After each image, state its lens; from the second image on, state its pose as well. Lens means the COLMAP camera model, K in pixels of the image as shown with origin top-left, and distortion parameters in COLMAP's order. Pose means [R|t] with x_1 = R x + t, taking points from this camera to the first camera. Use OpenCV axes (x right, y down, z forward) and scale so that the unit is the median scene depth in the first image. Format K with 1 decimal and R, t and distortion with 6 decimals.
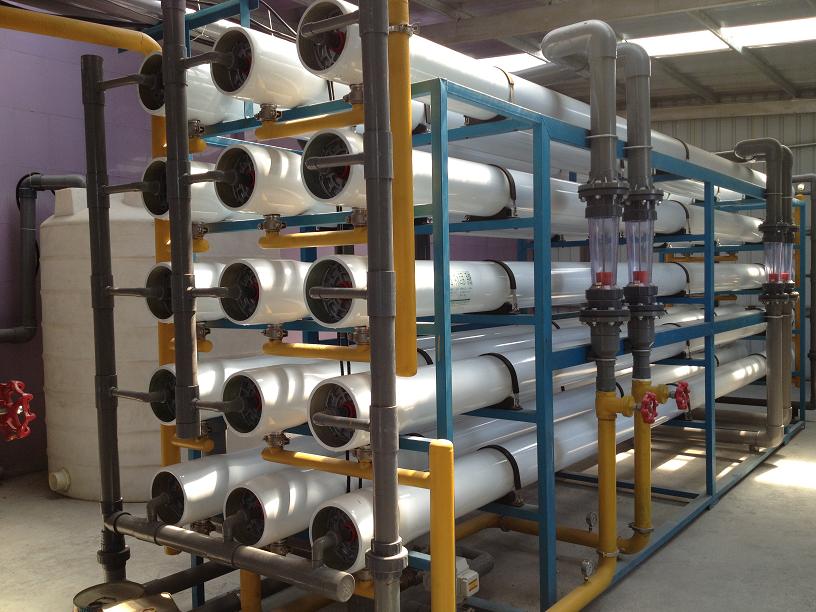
lens RADIAL K [[772.7, 0, 408.9], [0, 772.7, 303.8], [0, 0, 1]] dist [0.000719, 0.000000]
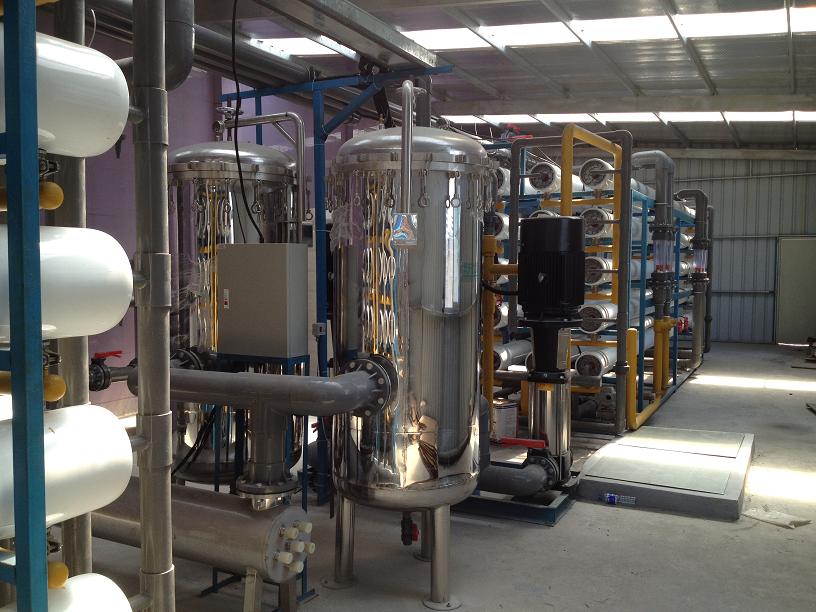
lens RADIAL K [[772.7, 0, 407.7], [0, 772.7, 307.9], [0, 0, 1]] dist [0.000719, 0.000000]
pose [[0.983600, 0.007827, 0.180195, -0.477910], [-0.011069, 0.999794, 0.016995, 0.029792], [-0.180025, -0.018711, 0.983484, -0.587575]]
